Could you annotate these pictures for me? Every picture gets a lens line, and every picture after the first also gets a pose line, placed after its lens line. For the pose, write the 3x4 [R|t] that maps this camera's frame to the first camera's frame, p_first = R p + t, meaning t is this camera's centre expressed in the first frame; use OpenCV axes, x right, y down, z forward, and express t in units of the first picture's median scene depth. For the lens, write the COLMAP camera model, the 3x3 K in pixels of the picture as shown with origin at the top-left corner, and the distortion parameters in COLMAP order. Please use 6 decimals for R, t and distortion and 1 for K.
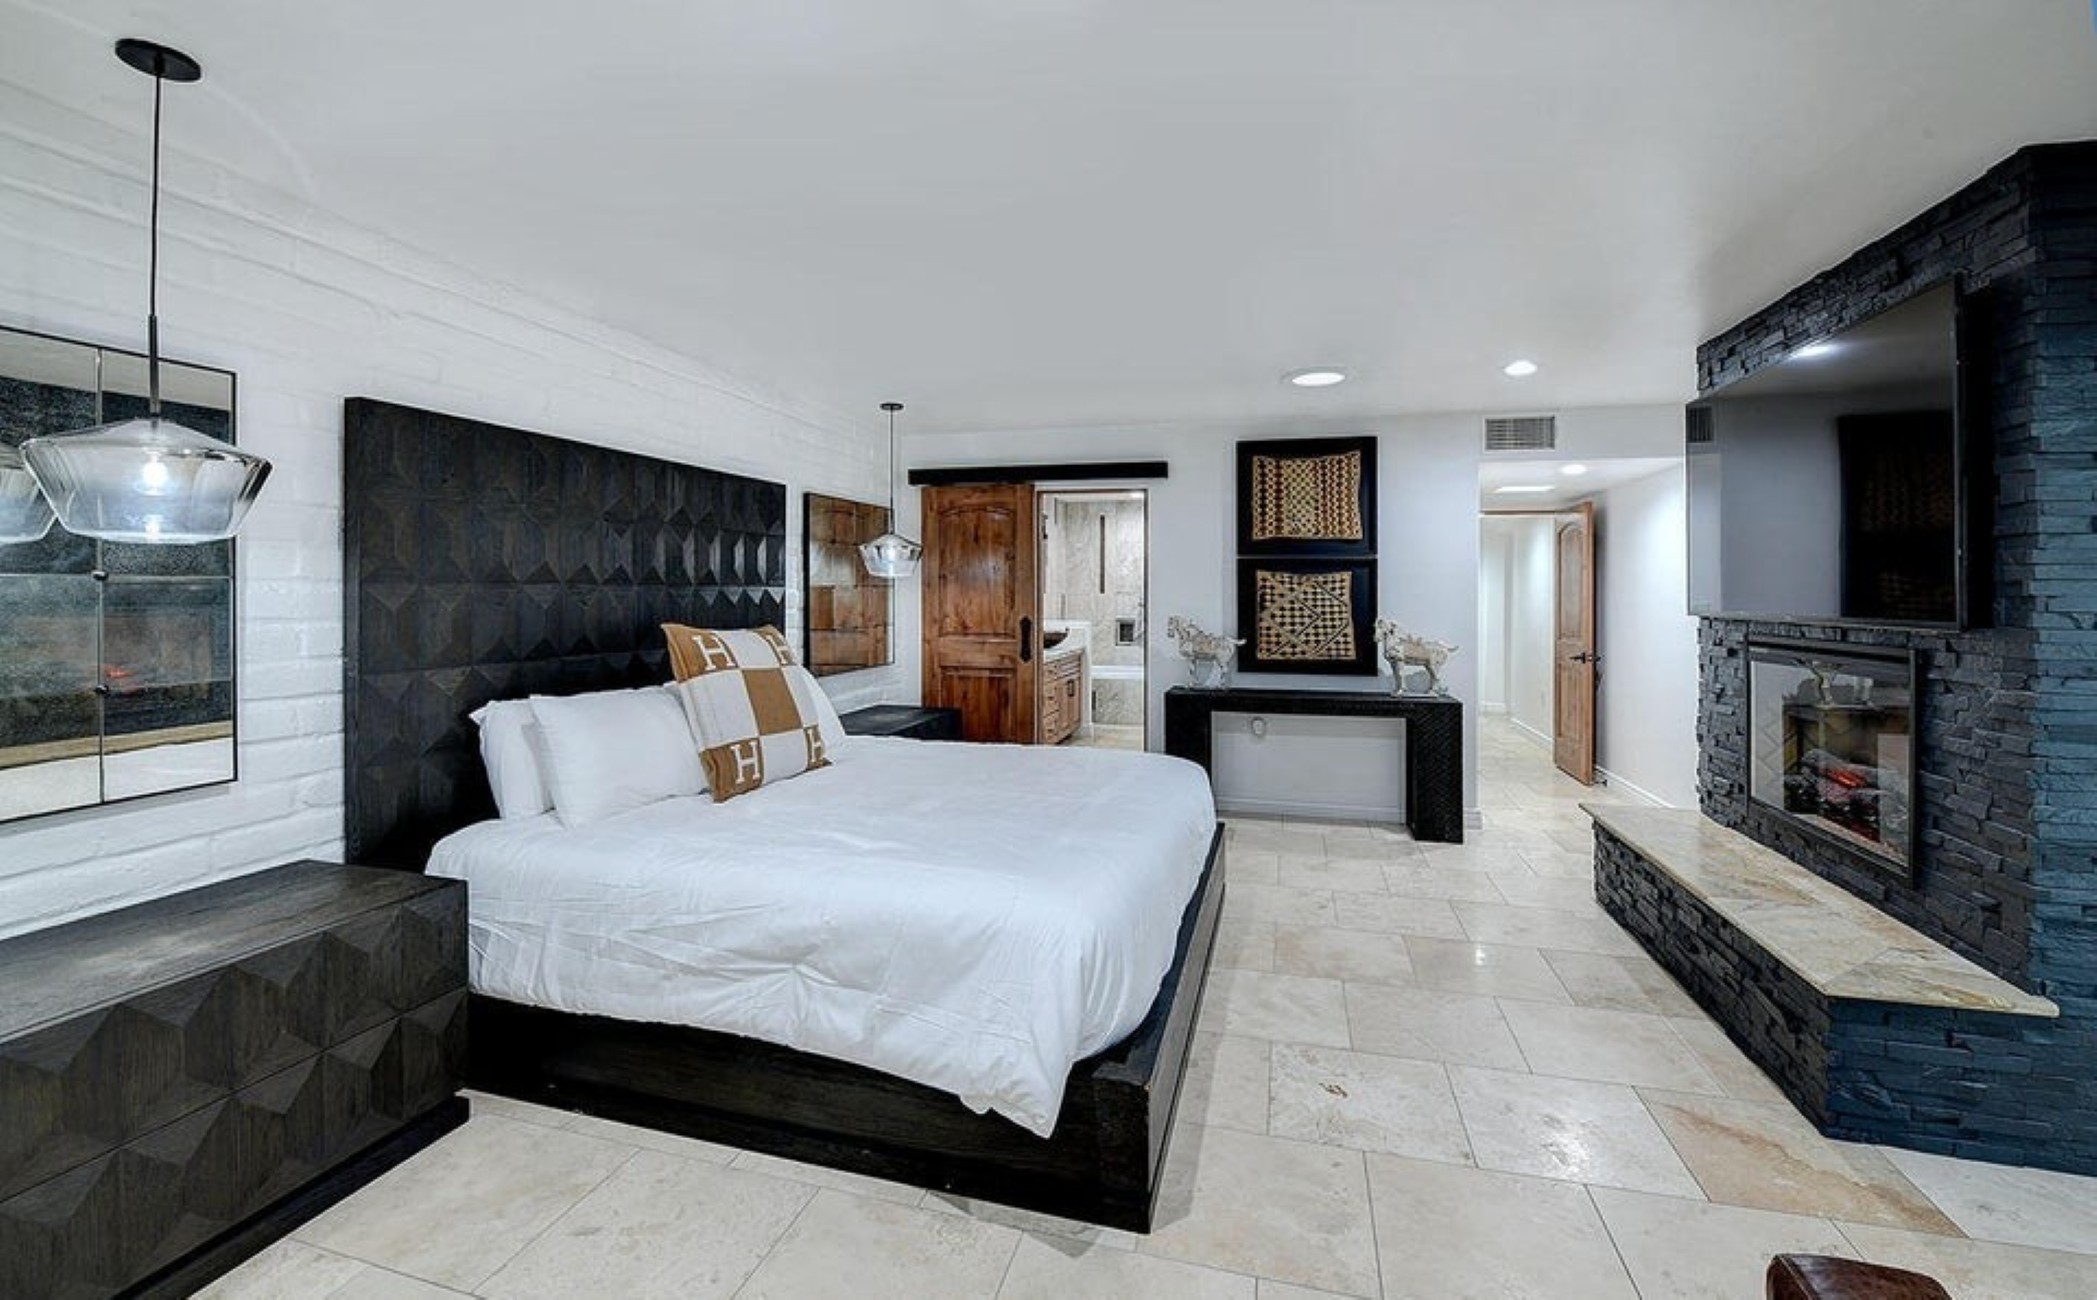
lens RADIAL K [[892.1, 0, 1043.8], [0, 892.1, 601.2], [0, 0, 1]] dist [0.000135, 0.000071]
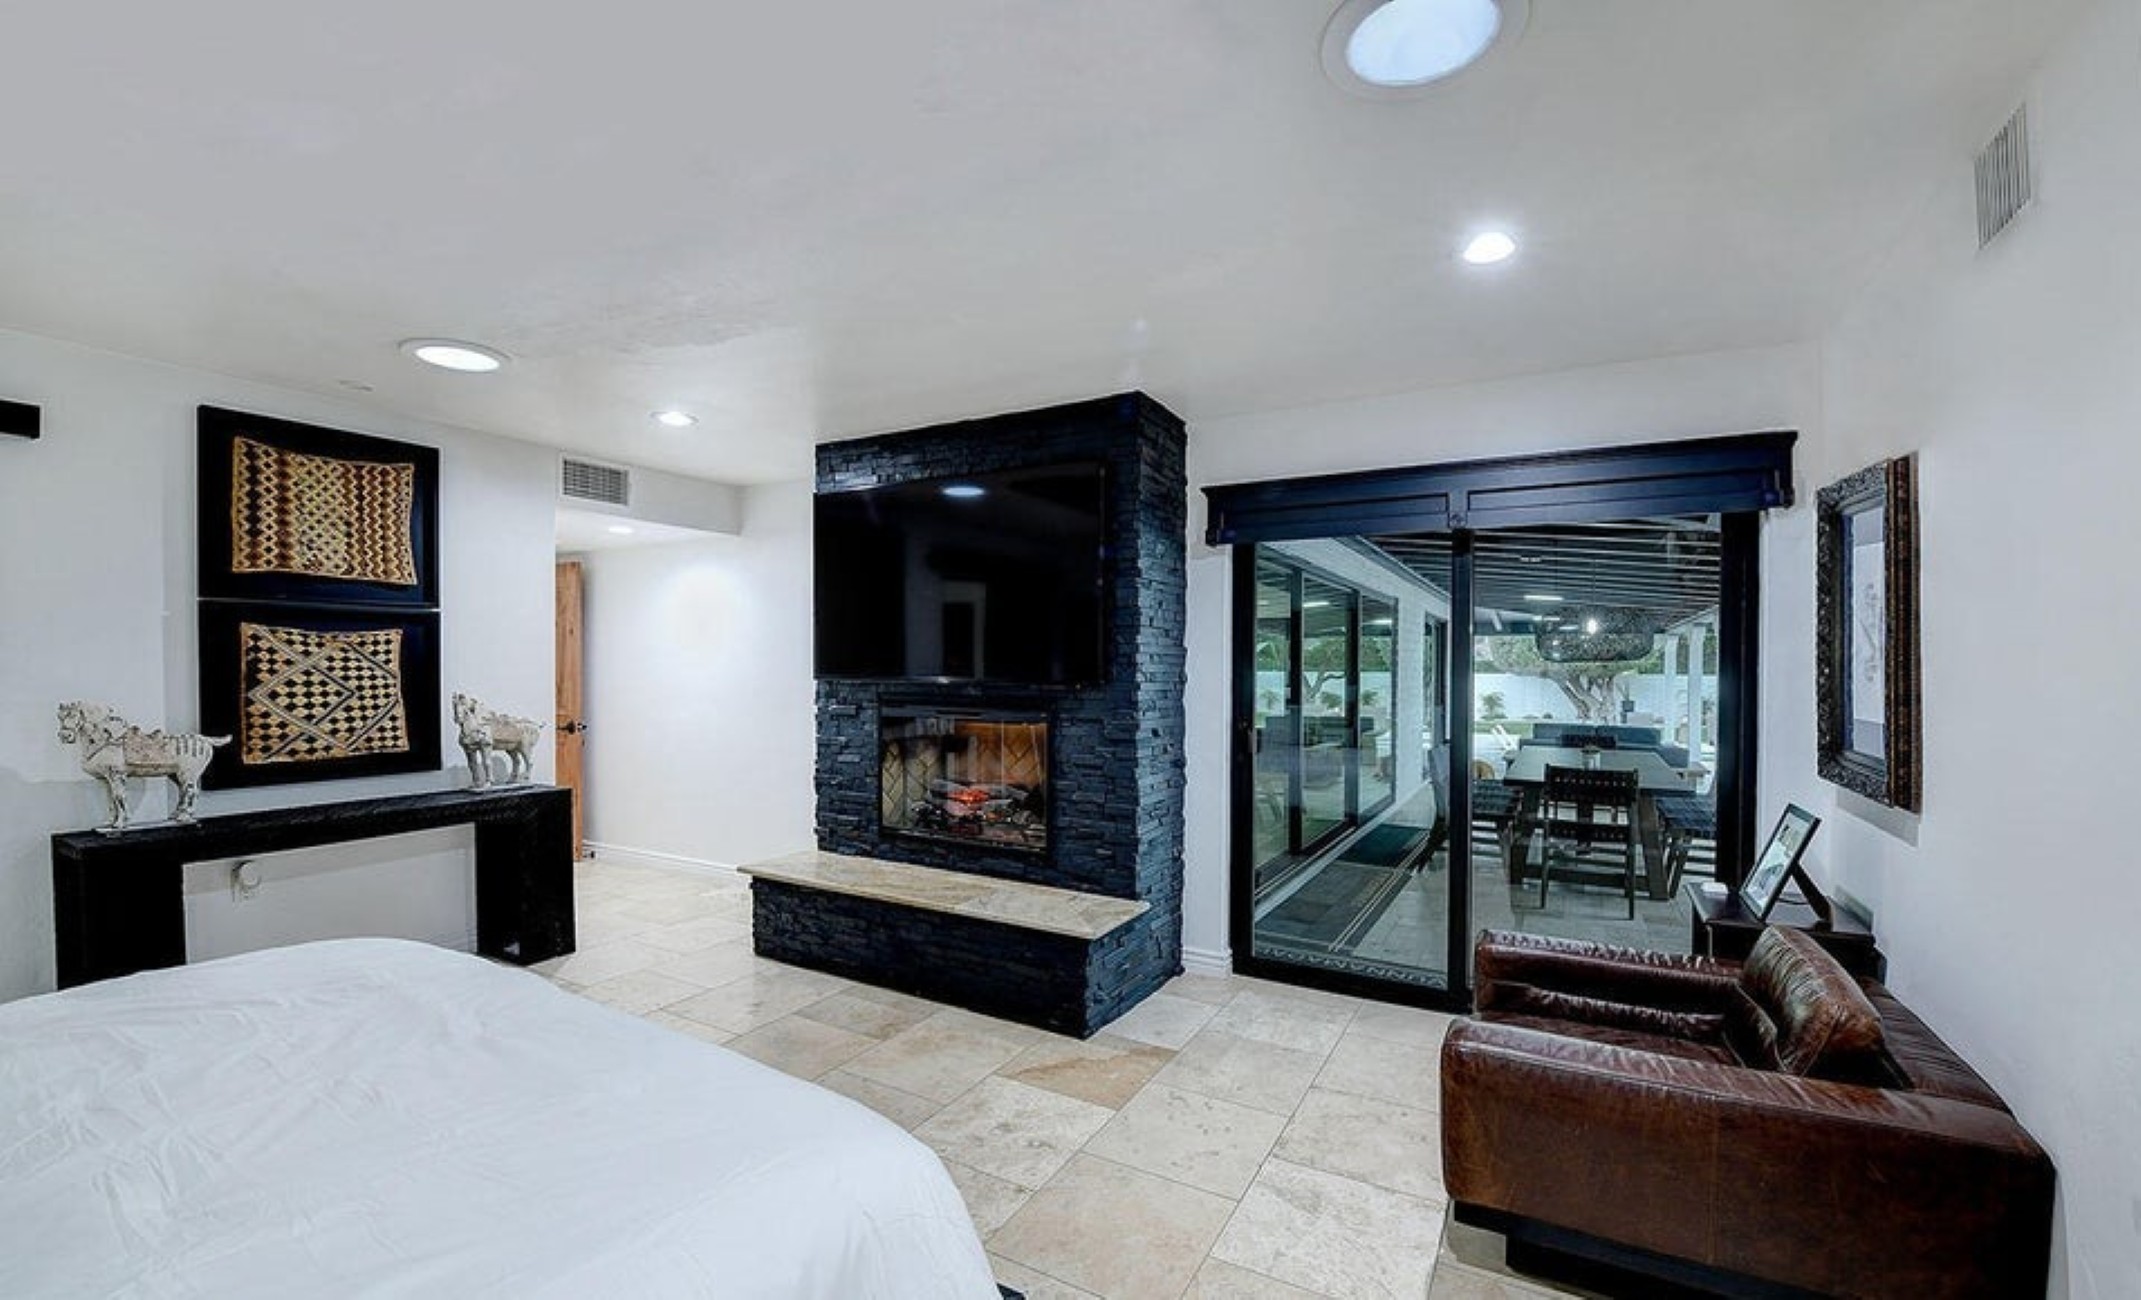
lens RADIAL K [[916.0, 0, 1072.5], [0, 916.0, 671.0], [0, 0, 1]] dist [-0.000952, -0.000357]
pose [[0.233800, -0.012911, 0.972199, -0.245677], [0.005921, 0.999912, 0.011855, -0.005016], [-0.972267, 0.002985, 0.233856, 0.296545]]
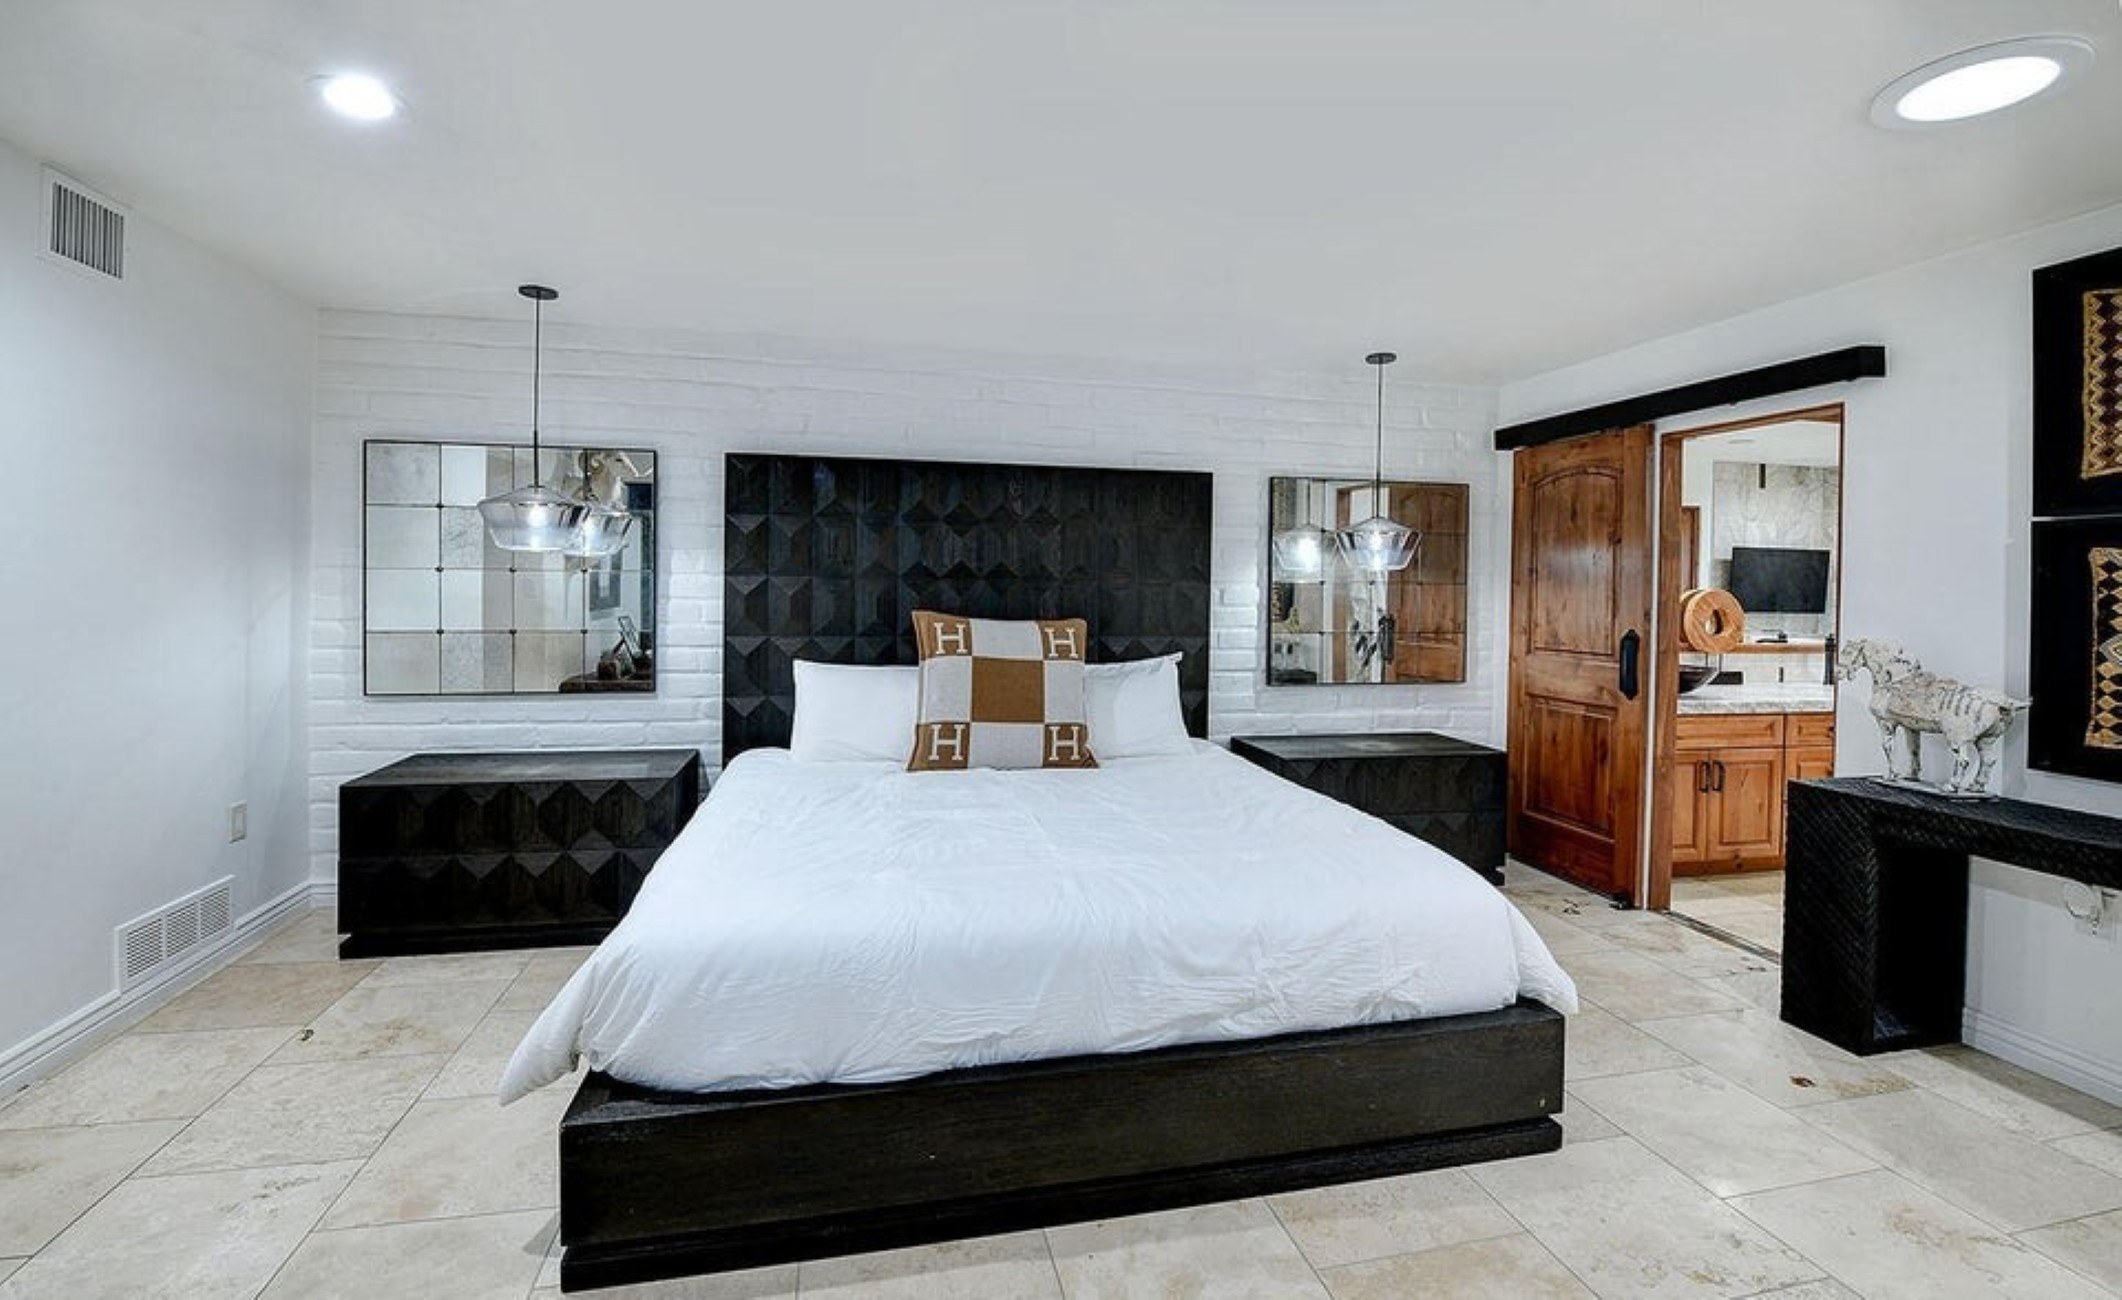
lens RADIAL K [[899.4, 0, 1047.0], [0, 899.4, 605.2], [0, 0, 1]] dist [0.001459, -0.008300]
pose [[0.480377, 0.020890, -0.876813, 0.381248], [-0.021446, 0.999697, 0.012068, 0.000338], [0.876800, 0.013007, 0.480680, 0.336735]]
